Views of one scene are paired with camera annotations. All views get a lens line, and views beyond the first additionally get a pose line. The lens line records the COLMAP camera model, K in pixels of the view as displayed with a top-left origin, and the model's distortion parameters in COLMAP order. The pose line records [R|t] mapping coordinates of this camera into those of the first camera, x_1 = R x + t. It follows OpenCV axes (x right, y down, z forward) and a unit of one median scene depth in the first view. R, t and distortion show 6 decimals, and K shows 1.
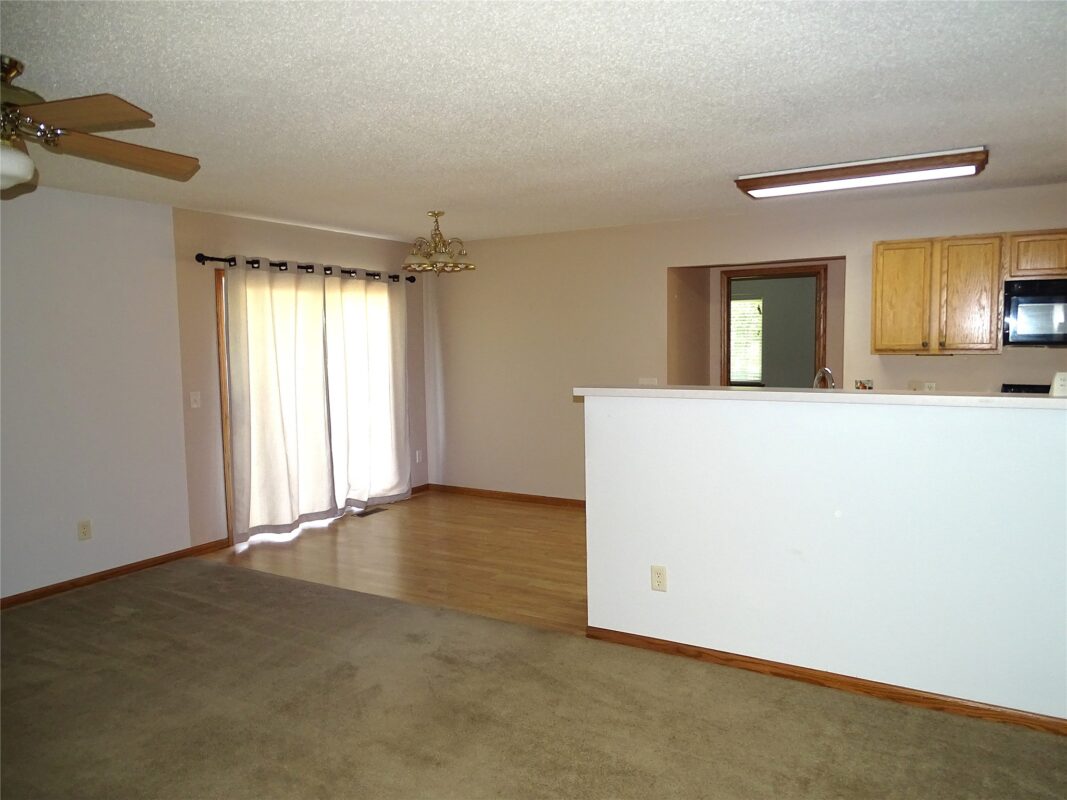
lens RADIAL K [[766.2, 0, 532.9], [0, 766.2, 396.4], [0, 0, 1]] dist [0.012450, -0.000126]
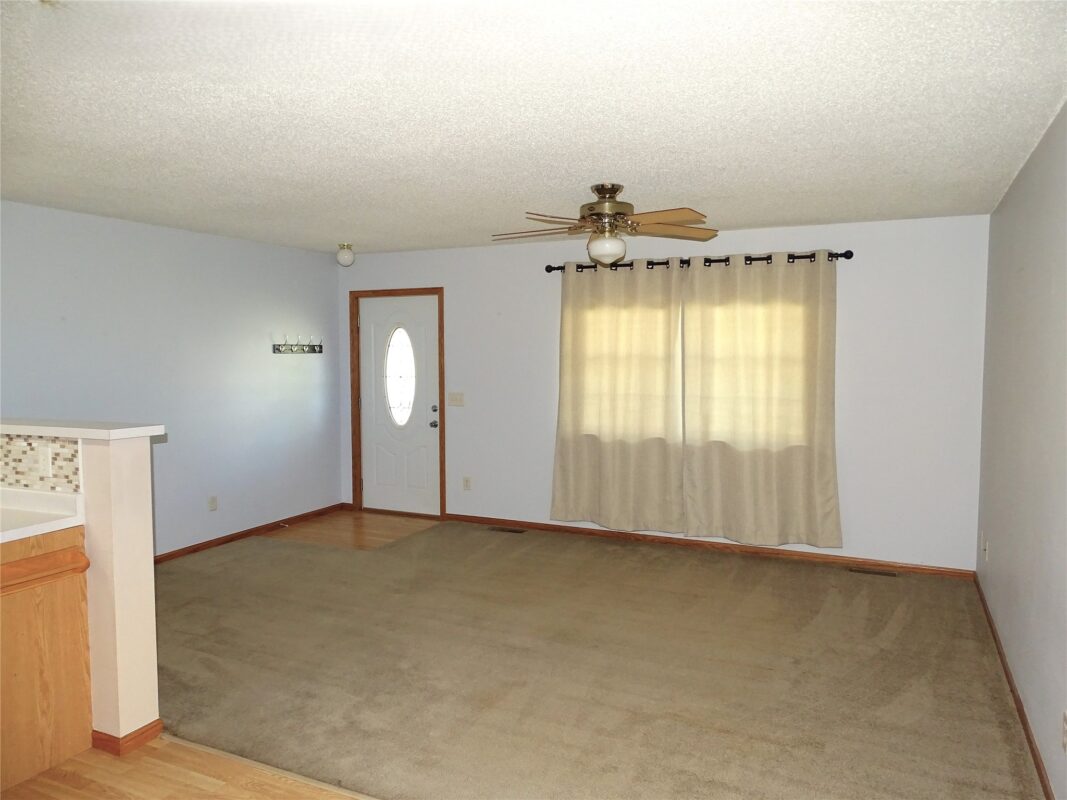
lens RADIAL K [[778.5, 0, 538.7], [0, 778.5, 392.3], [0, 0, 1]] dist [0.003885, 0.001898]
pose [[-0.994217, 0.034551, -0.101682, -0.208791], [0.020470, 0.990443, 0.136395, -0.116282], [0.105423, 0.133525, -0.985422, 1.475594]]
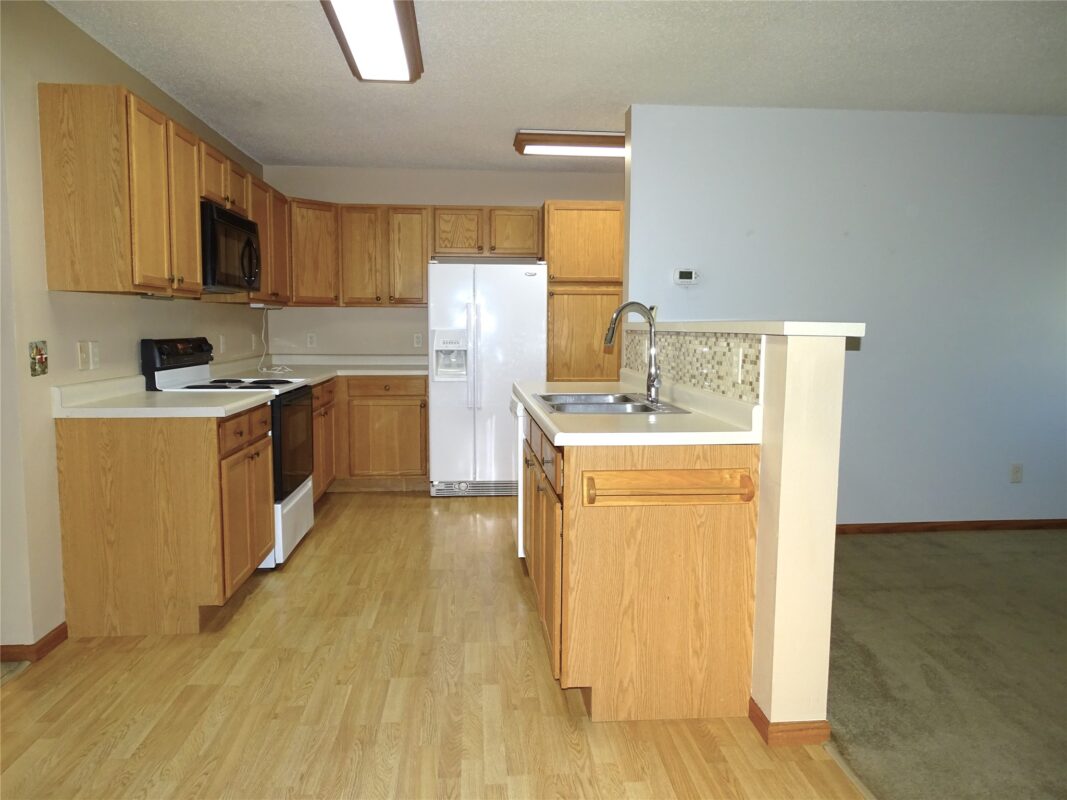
lens RADIAL K [[766.2, 0, 532.9], [0, 766.2, 396.4], [0, 0, 1]] dist [0.012450, -0.000126]
pose [[-0.594981, -0.064800, 0.801124, -0.211801], [0.064327, 0.989708, 0.127828, -0.034087], [-0.801162, 0.127589, -0.584689, 1.230164]]
